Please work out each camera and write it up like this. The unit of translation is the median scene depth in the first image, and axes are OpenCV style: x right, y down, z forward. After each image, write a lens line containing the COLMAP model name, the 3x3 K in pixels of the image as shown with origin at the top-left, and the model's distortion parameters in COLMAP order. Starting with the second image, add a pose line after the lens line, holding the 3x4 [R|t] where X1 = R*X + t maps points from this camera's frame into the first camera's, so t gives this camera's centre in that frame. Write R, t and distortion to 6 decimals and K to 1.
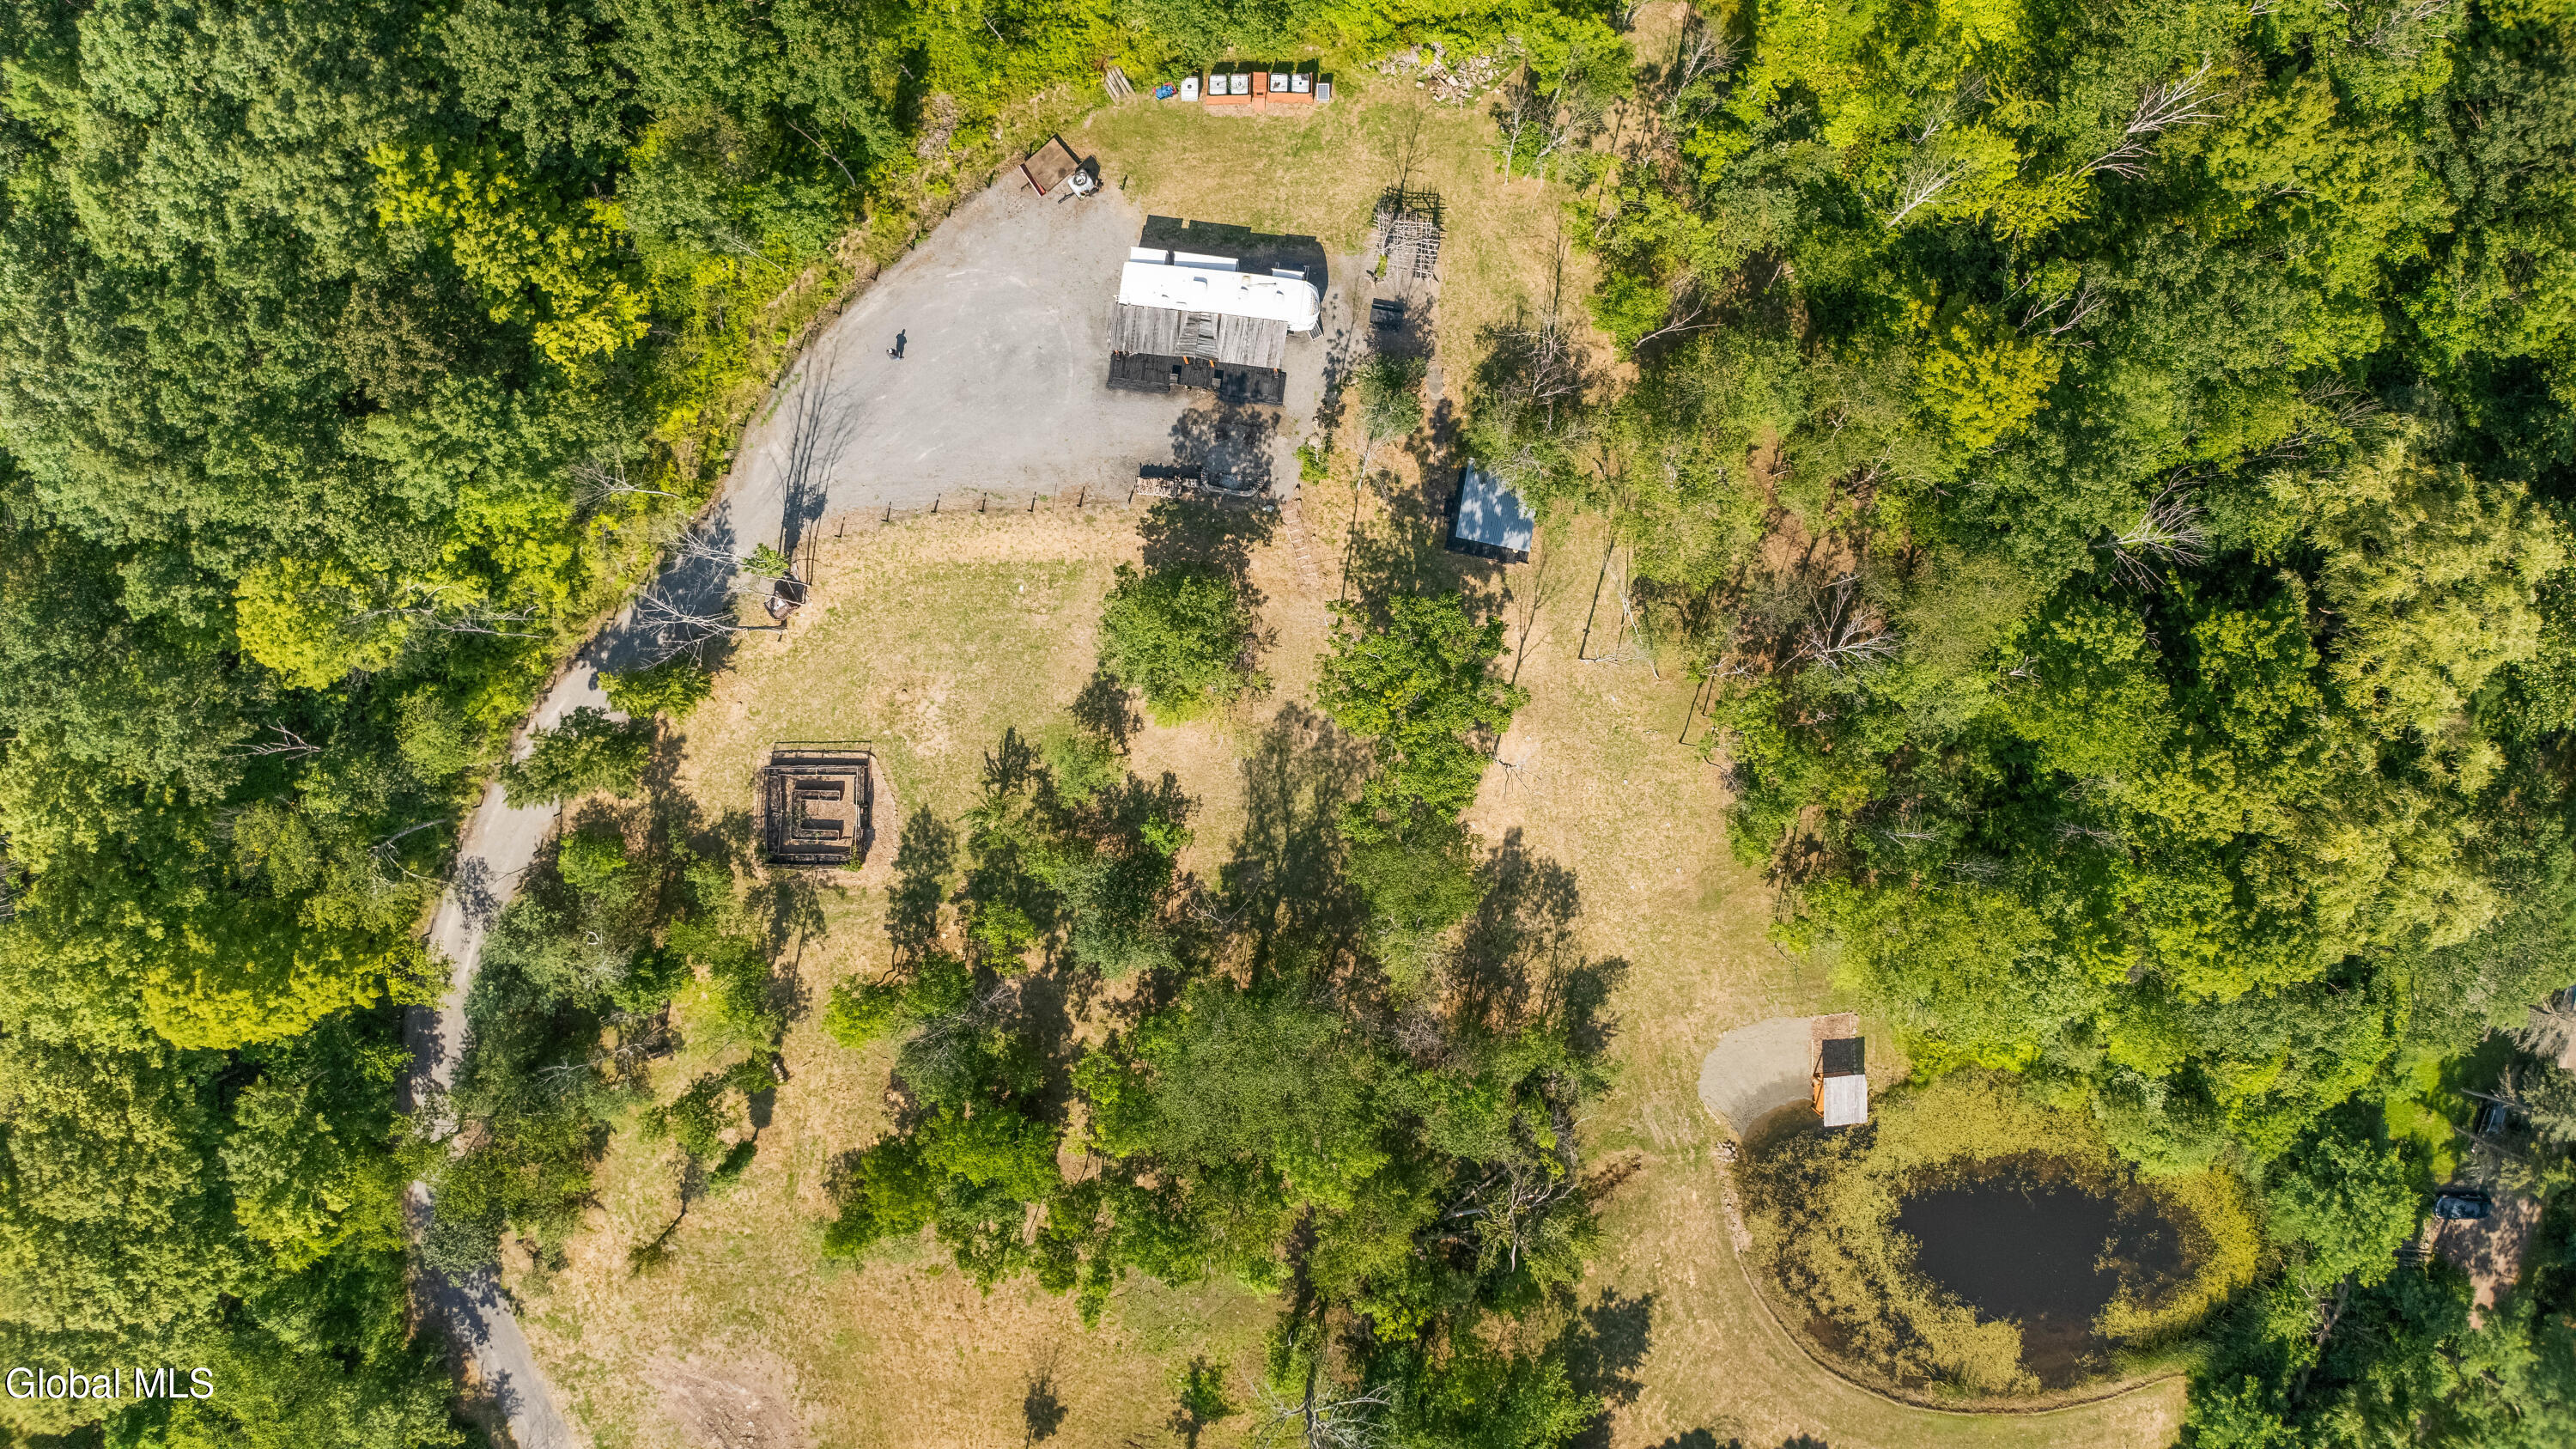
lens RADIAL K [[1981.0, 0, 1288.0], [0, 1981.0, 724.5], [0, 0, 1]] dist [-0.224679, 0.001802]
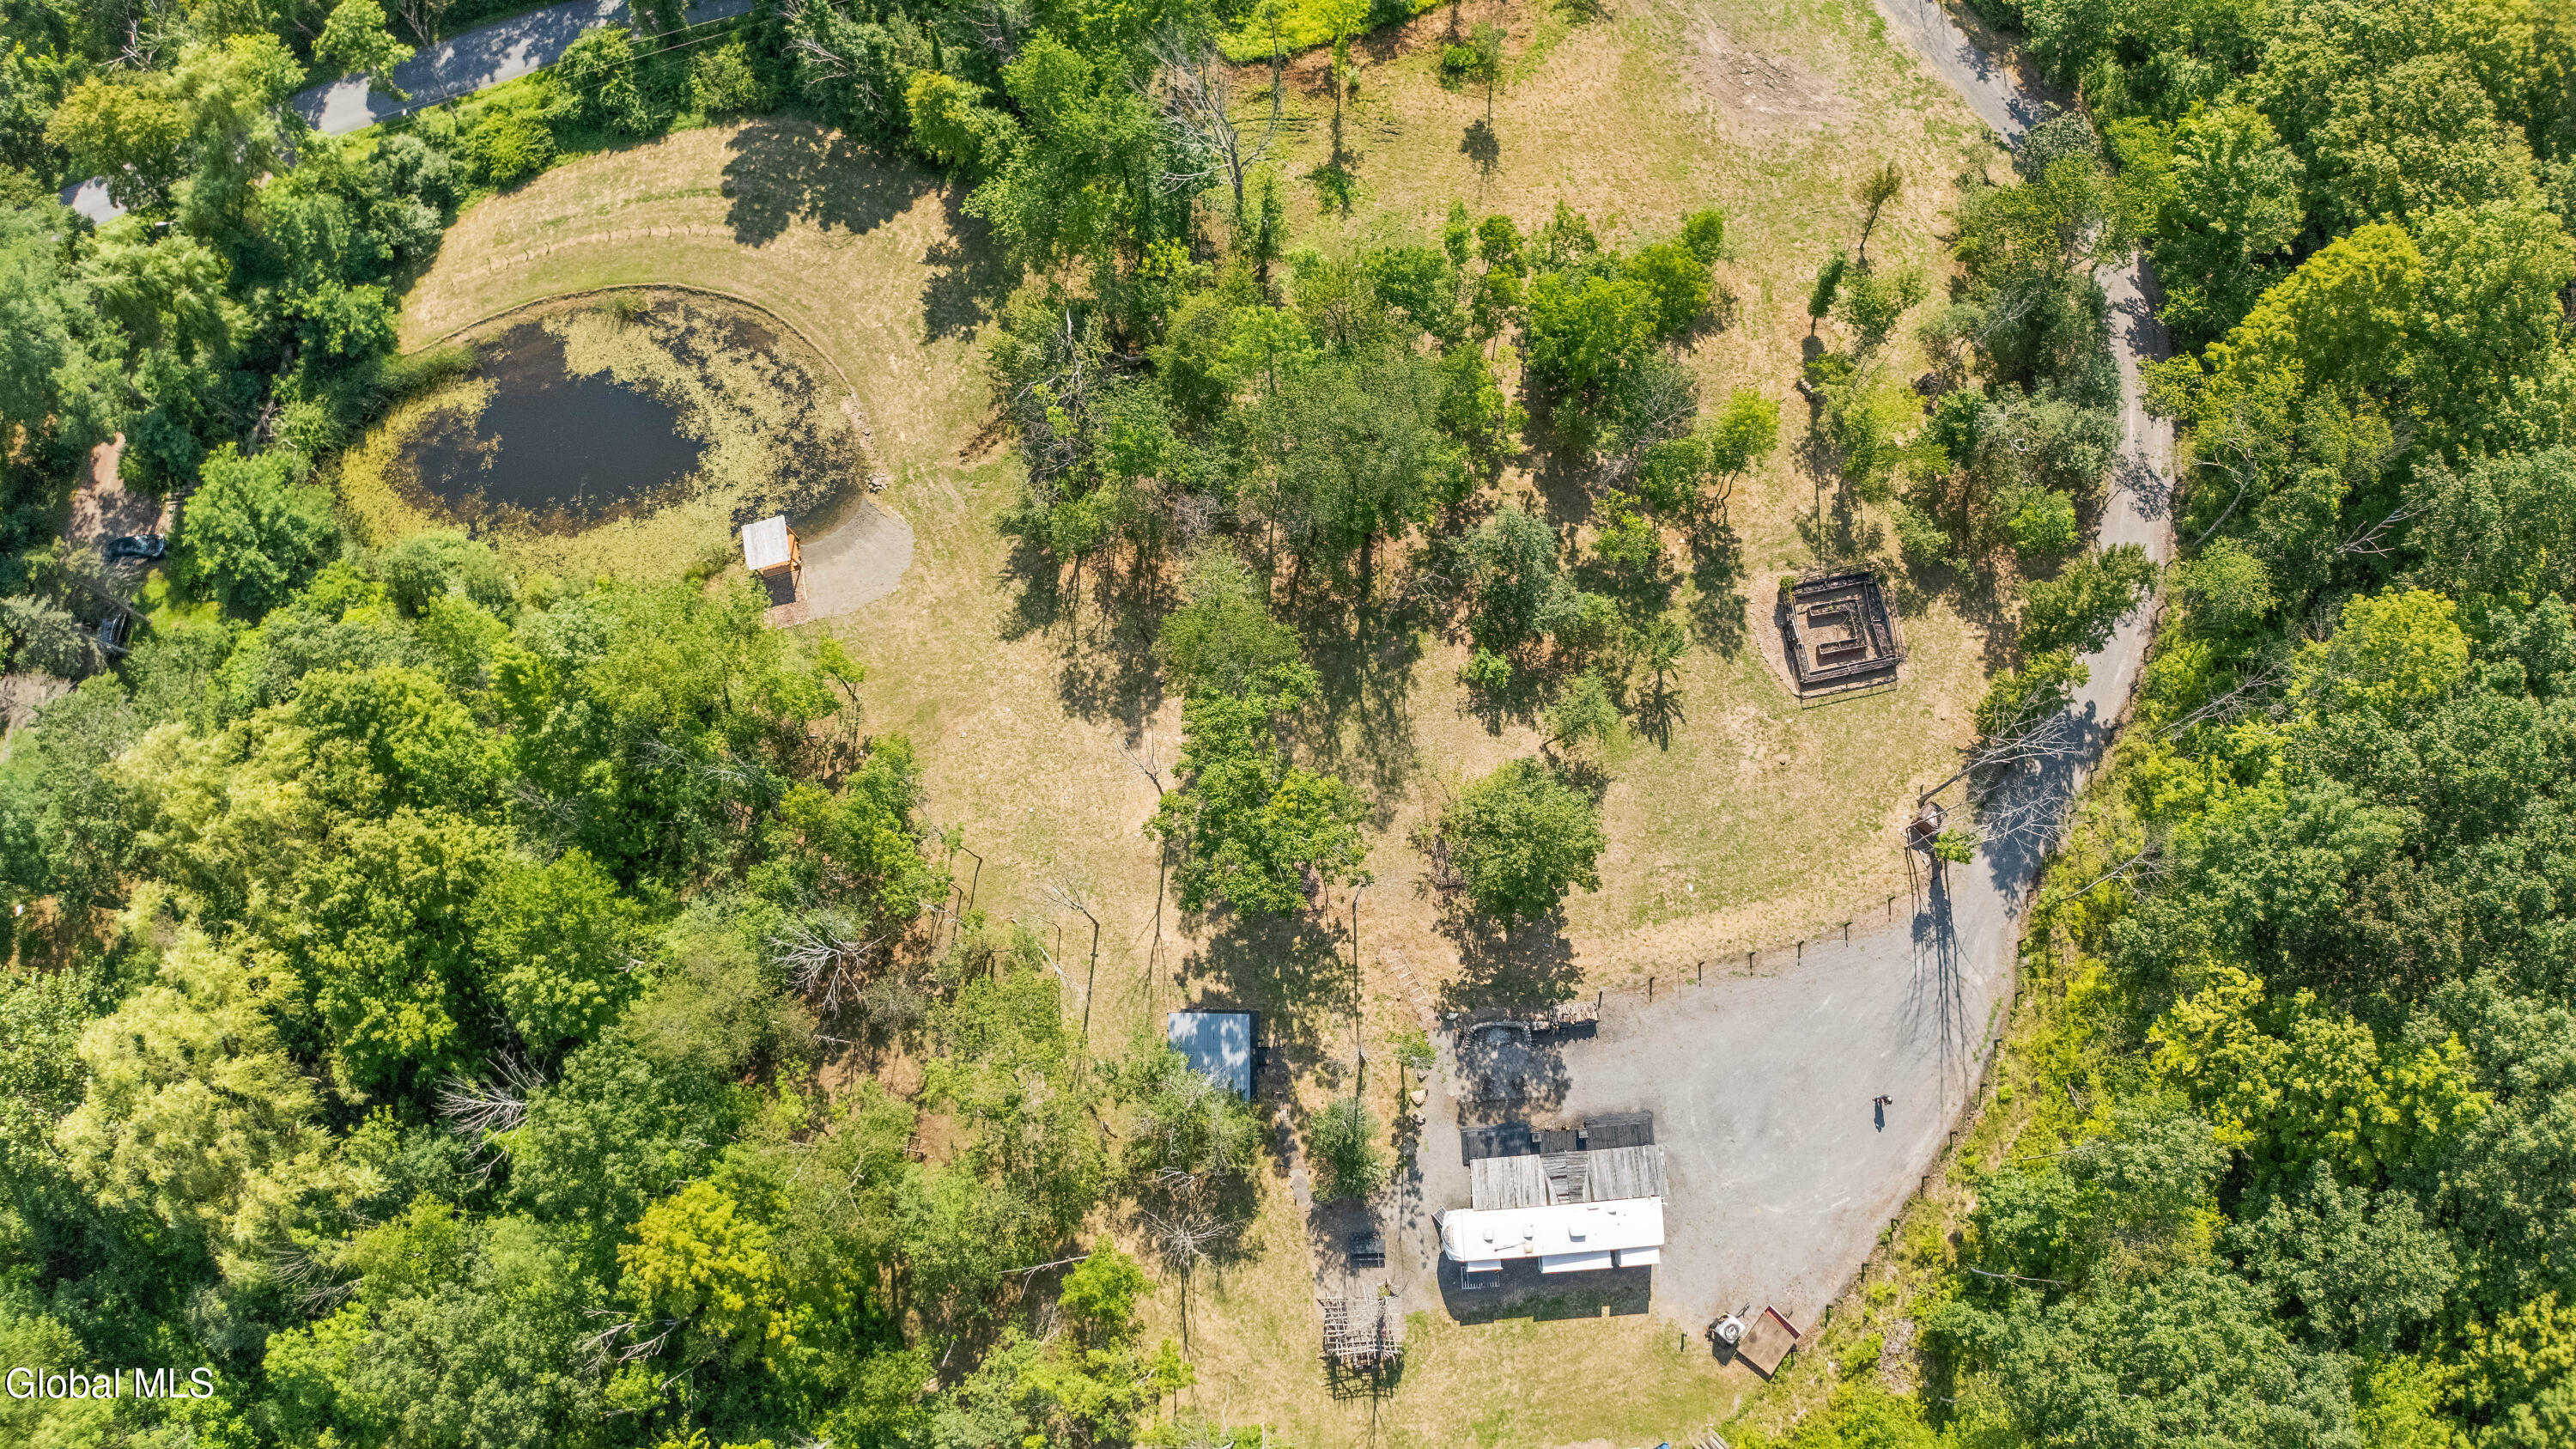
lens RADIAL K [[1939.7, 0, 1275.7], [0, 1939.7, 725.0], [0, 0, 1]] dist [-0.222652, 0.010820]
pose [[-0.982212, 0.187561, -0.008961, 0.055002], [-0.182196, -0.940401, 0.287143, -0.230018], [0.045429, 0.283668, 0.957846, 0.088589]]
